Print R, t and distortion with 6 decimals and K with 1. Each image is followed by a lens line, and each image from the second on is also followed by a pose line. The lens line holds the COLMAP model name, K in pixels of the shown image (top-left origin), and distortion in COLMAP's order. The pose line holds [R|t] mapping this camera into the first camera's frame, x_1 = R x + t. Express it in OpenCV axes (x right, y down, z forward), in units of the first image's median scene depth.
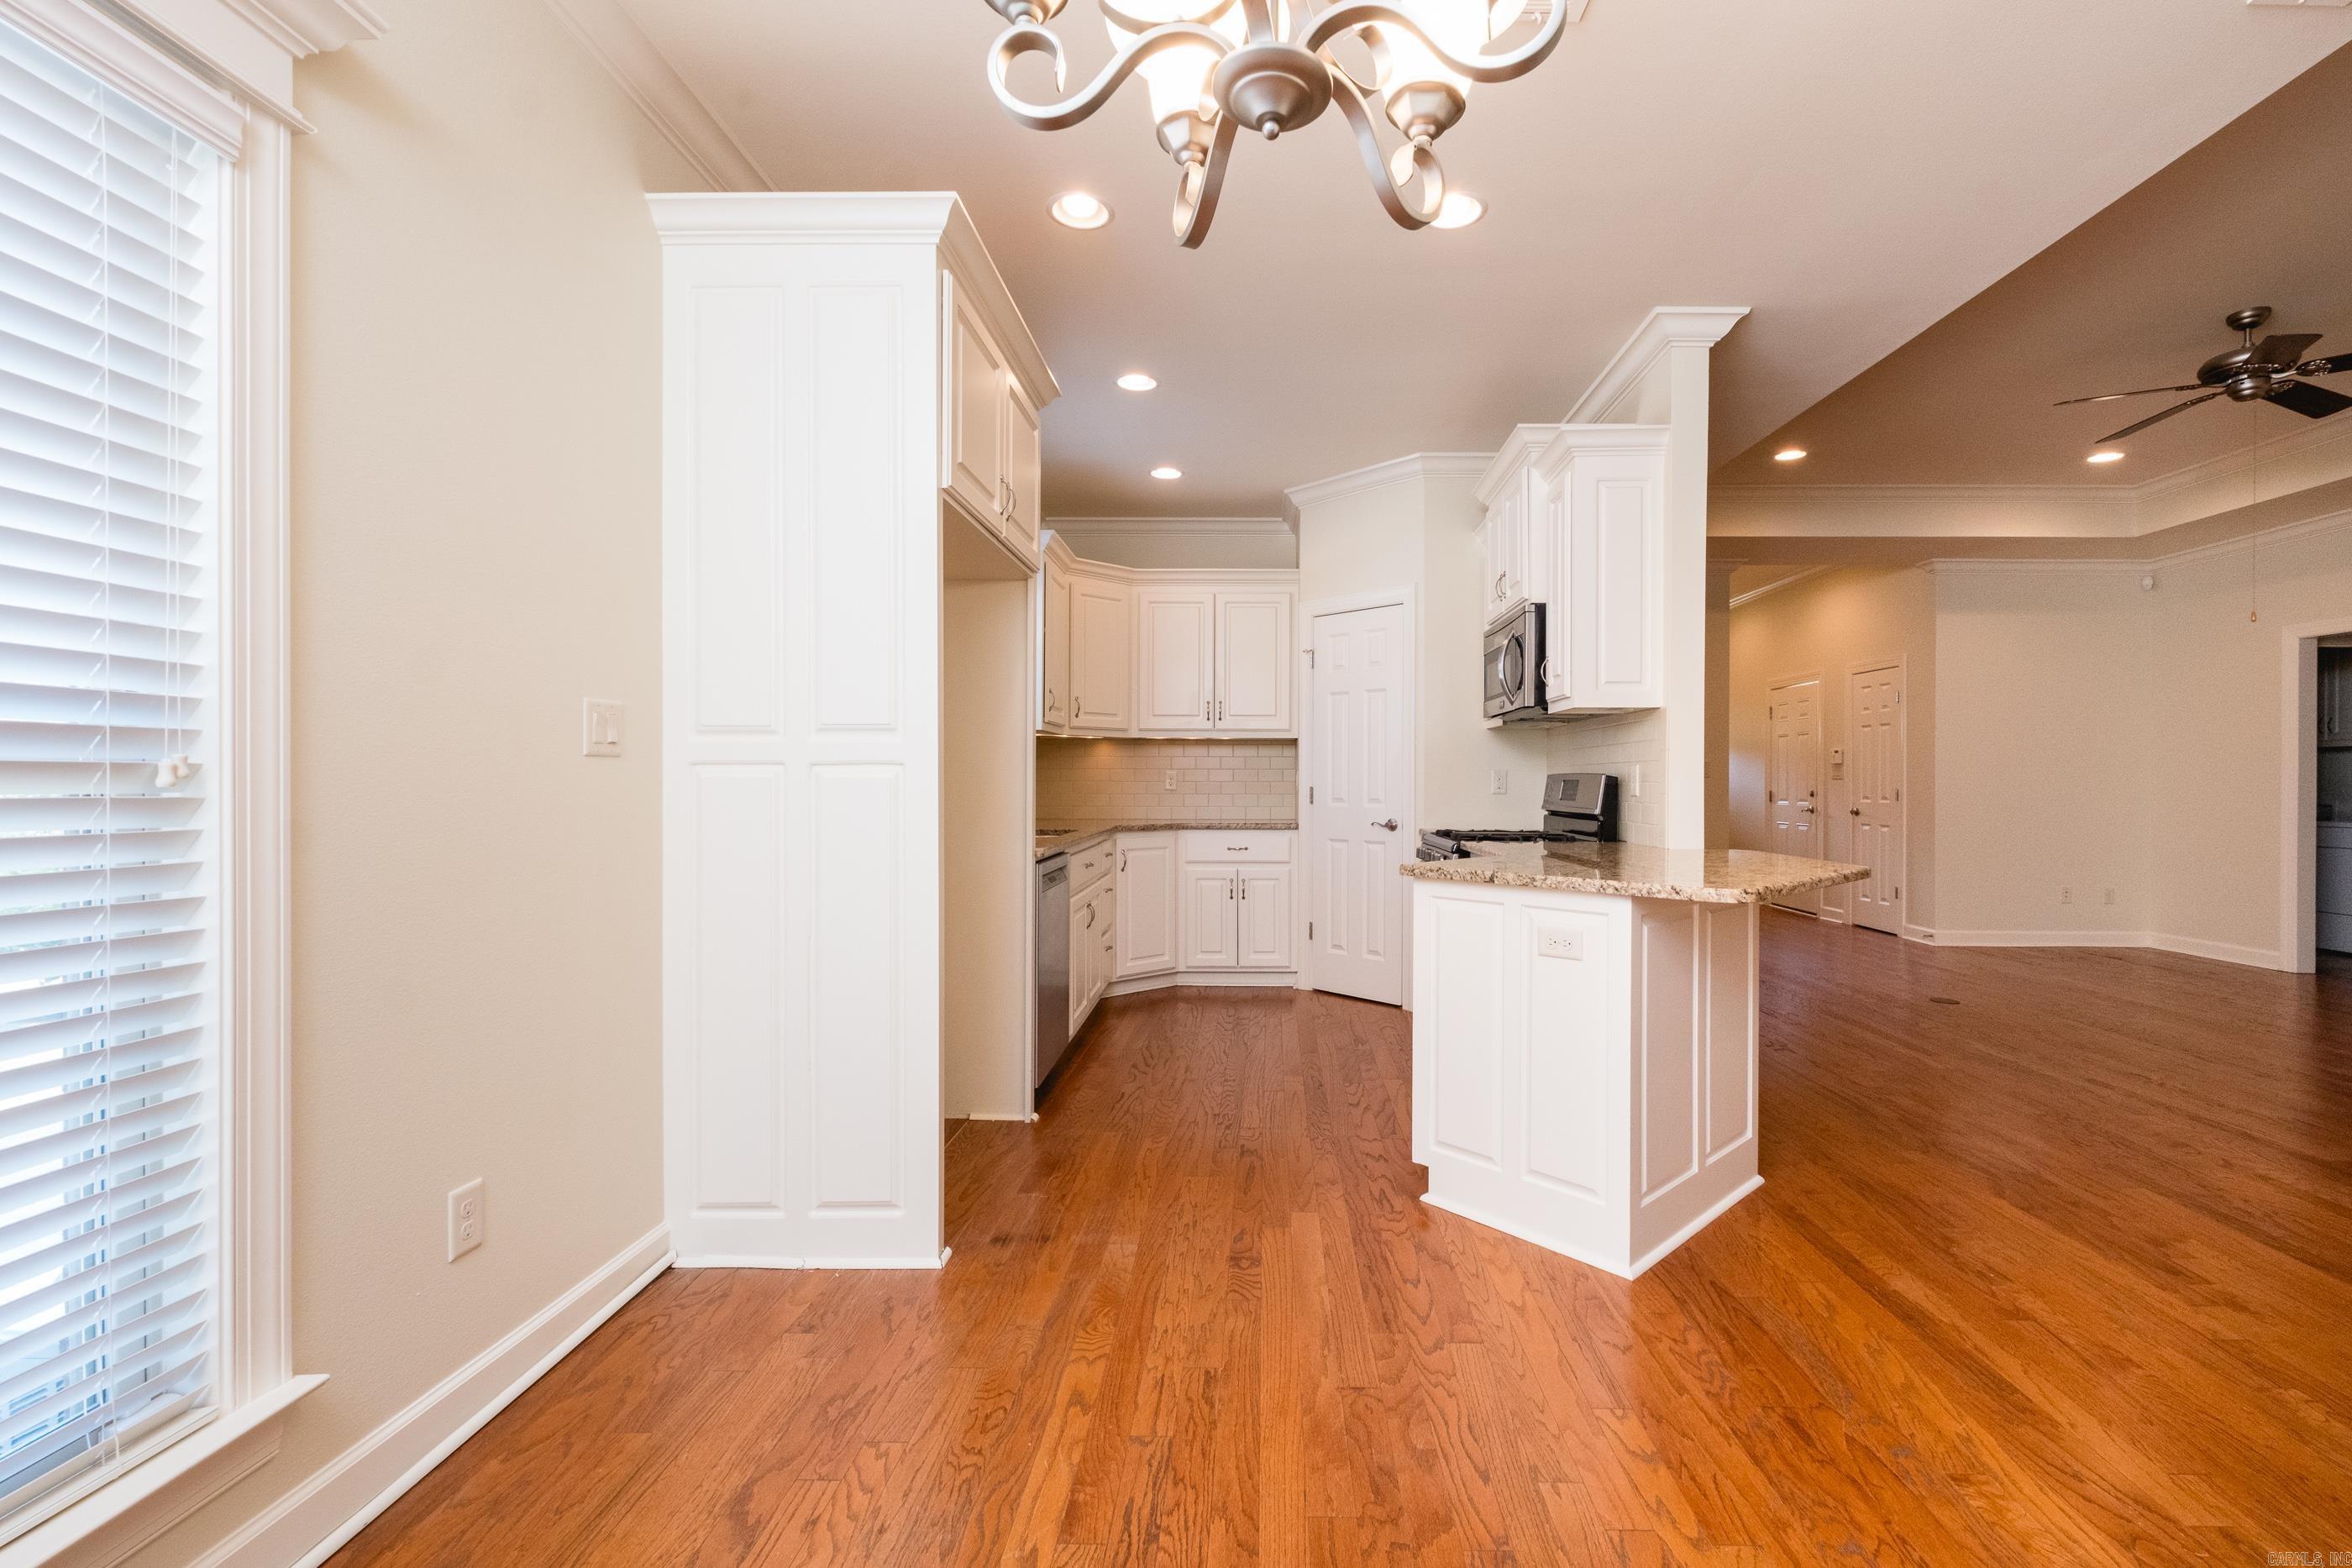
lens RADIAL K [[1014.2, 0, 1240.2], [0, 1014.2, 807.6], [0, 0, 1]] dist [0.000702, -0.000435]
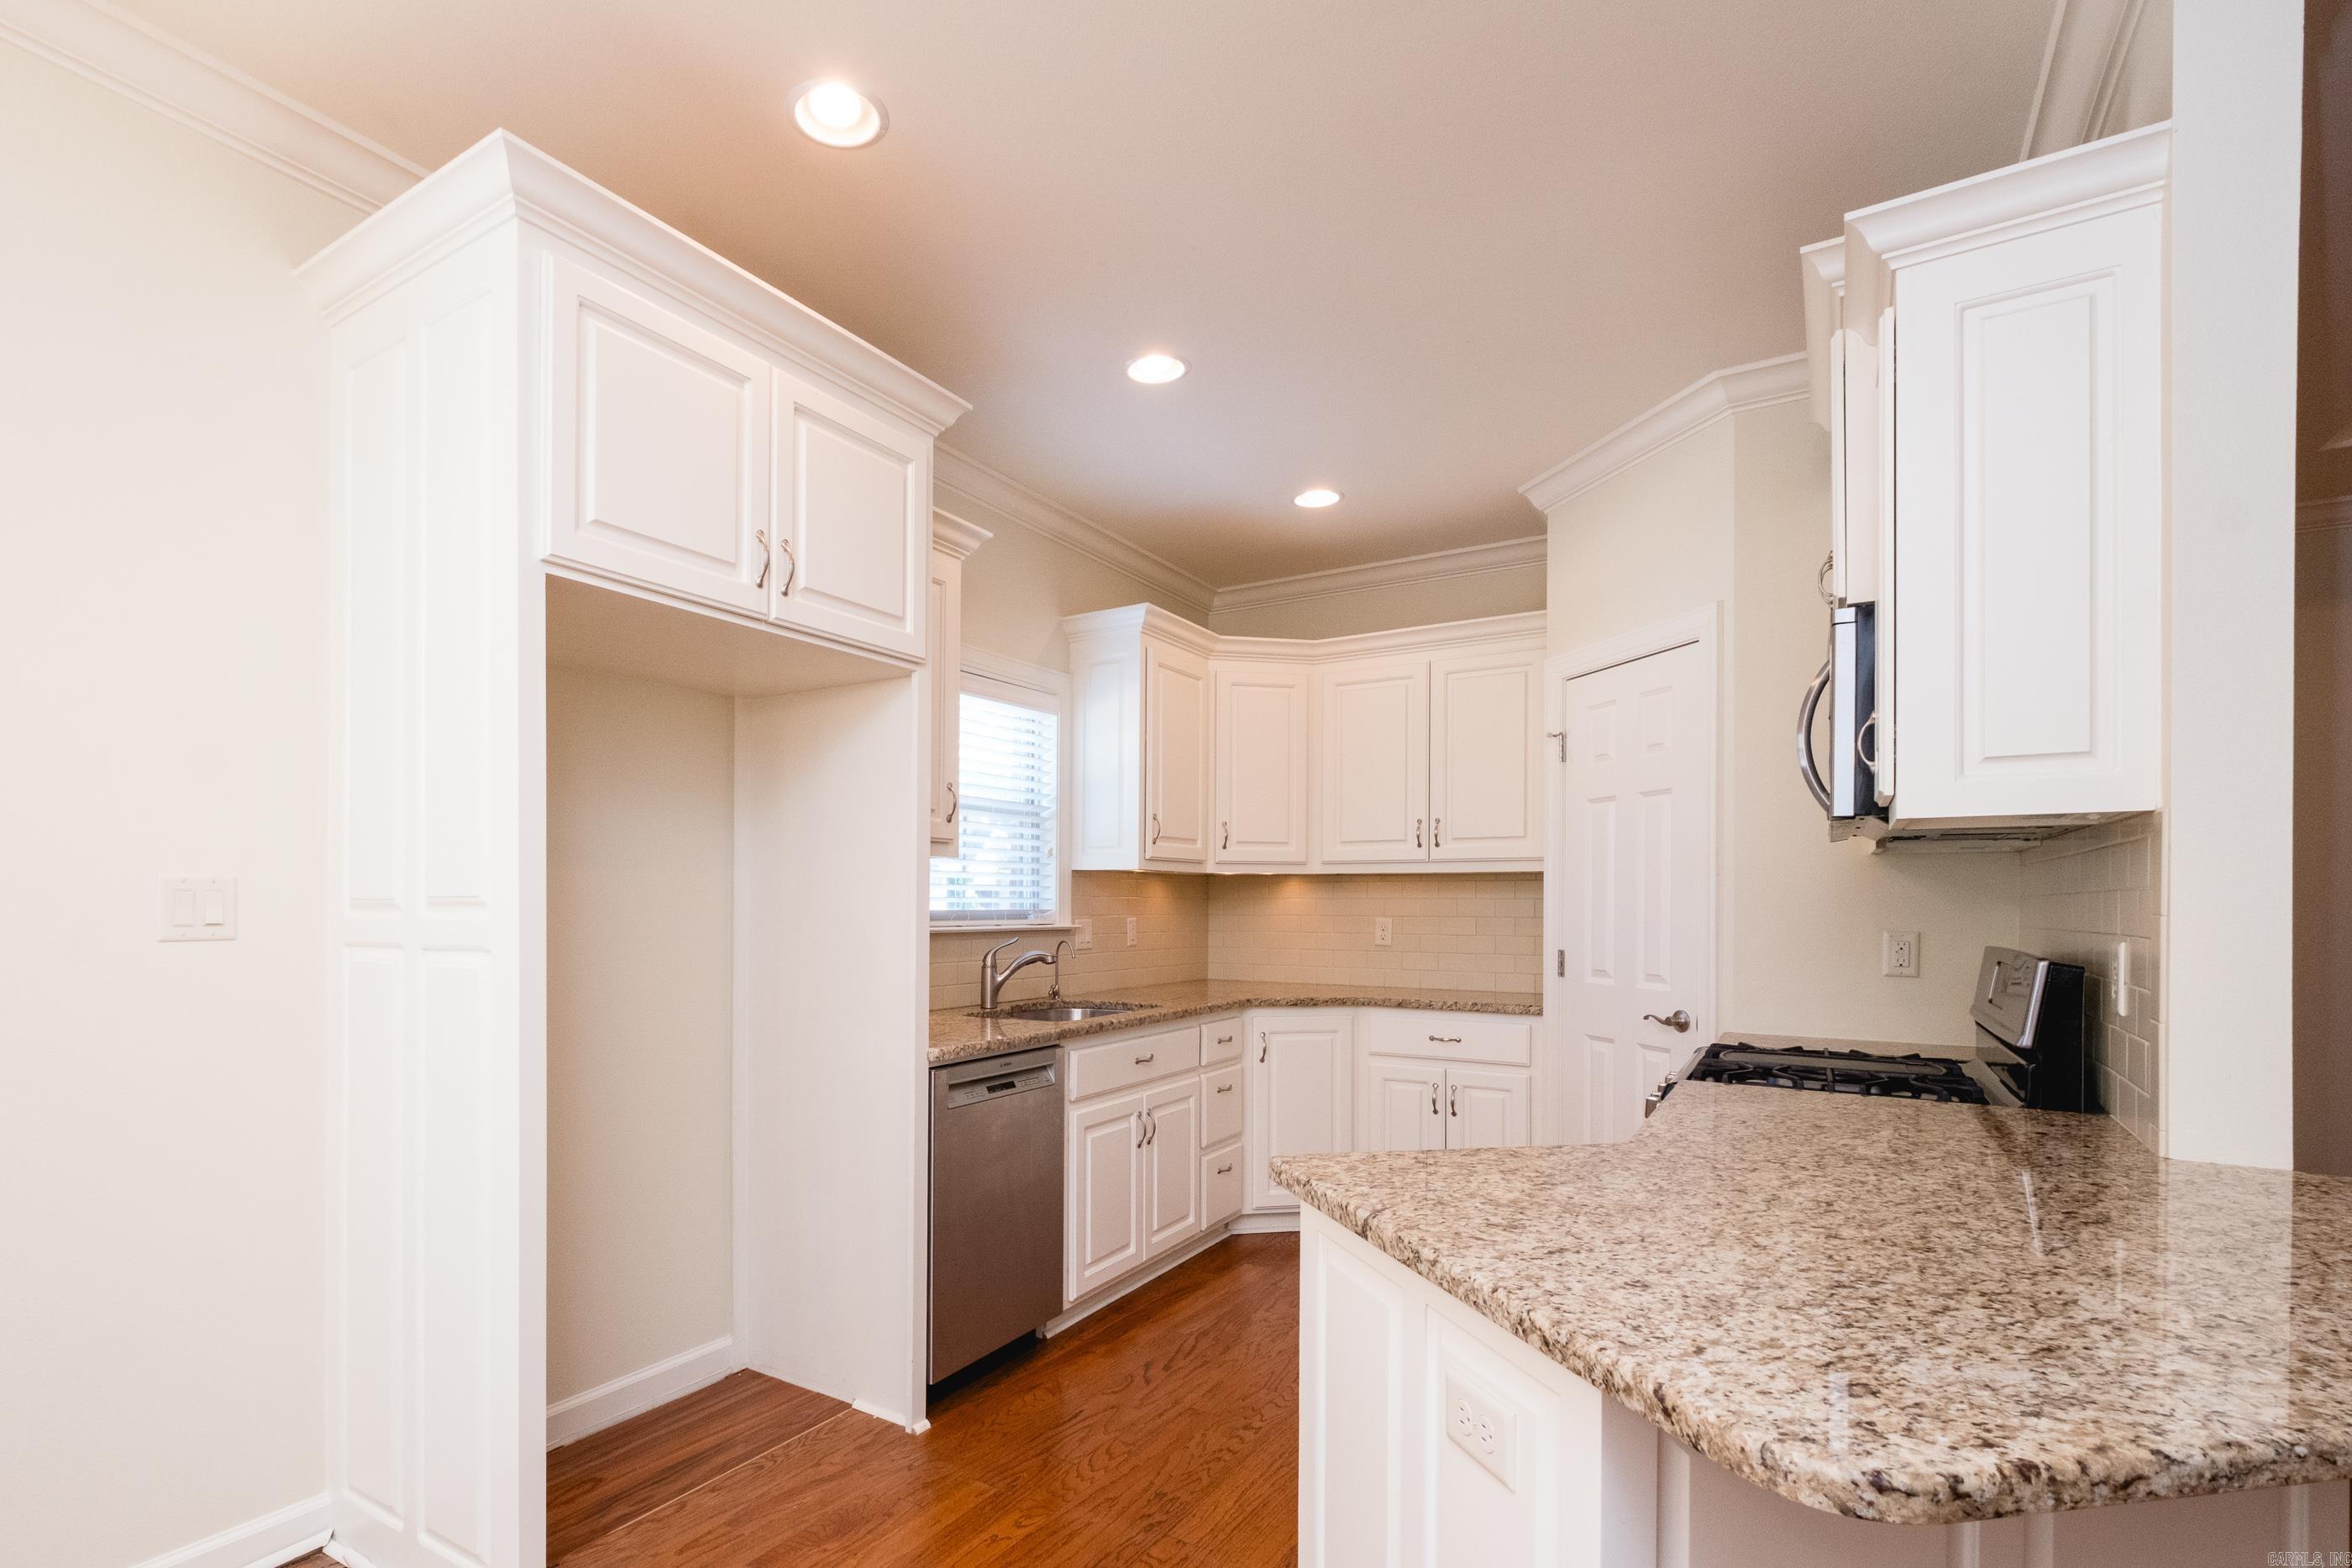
lens RADIAL K [[1116.4, 0, 1069.3], [0, 1116.4, 919.2], [0, 0, 1]] dist [0.005336, -0.000922]
pose [[0.831737, 0.008783, -0.555101, 0.398977], [-0.015723, 0.999846, -0.007739, -0.057773], [0.554948, 0.015165, 0.831747, 0.500372]]
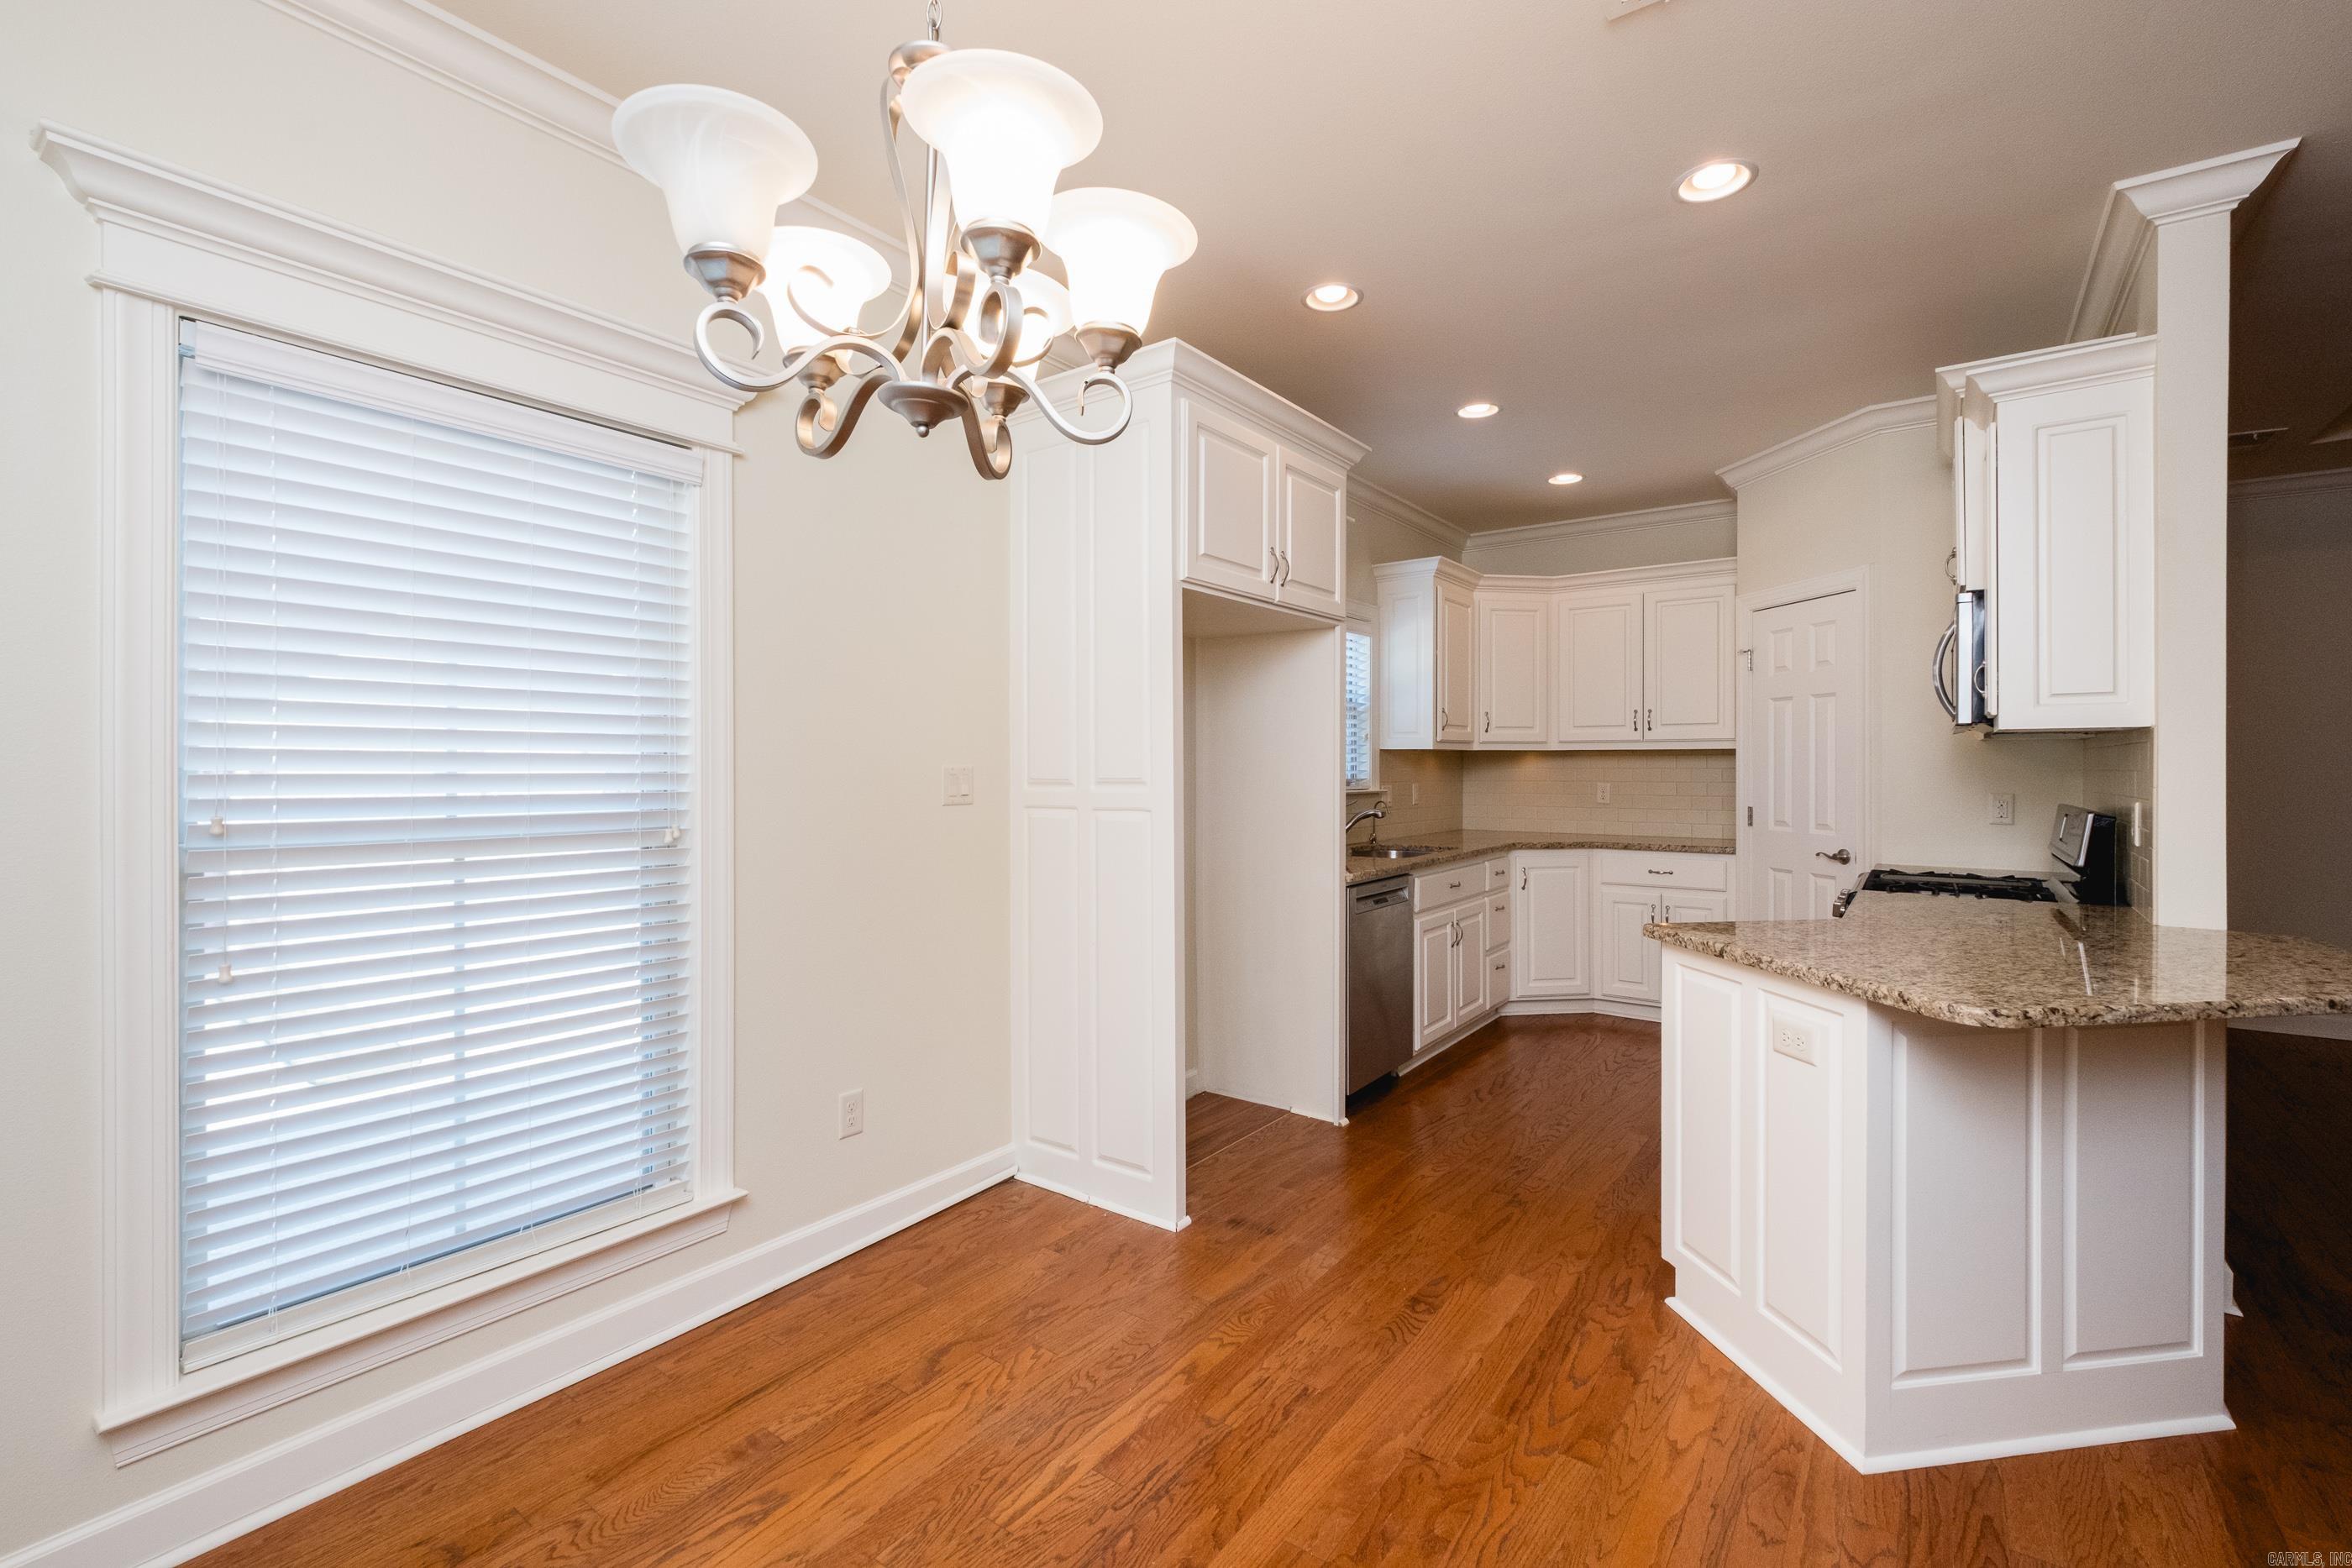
lens RADIAL K [[1012.5, 0, 1198.3], [0, 1012.5, 780.6], [0, 0, 1]] dist [0.007220, -0.005373]
pose [[0.815137, 0.006027, -0.579237, 0.373117], [-0.011265, 0.999922, -0.005449, -0.064378], [0.579159, 0.010966, 0.815141, 0.032601]]
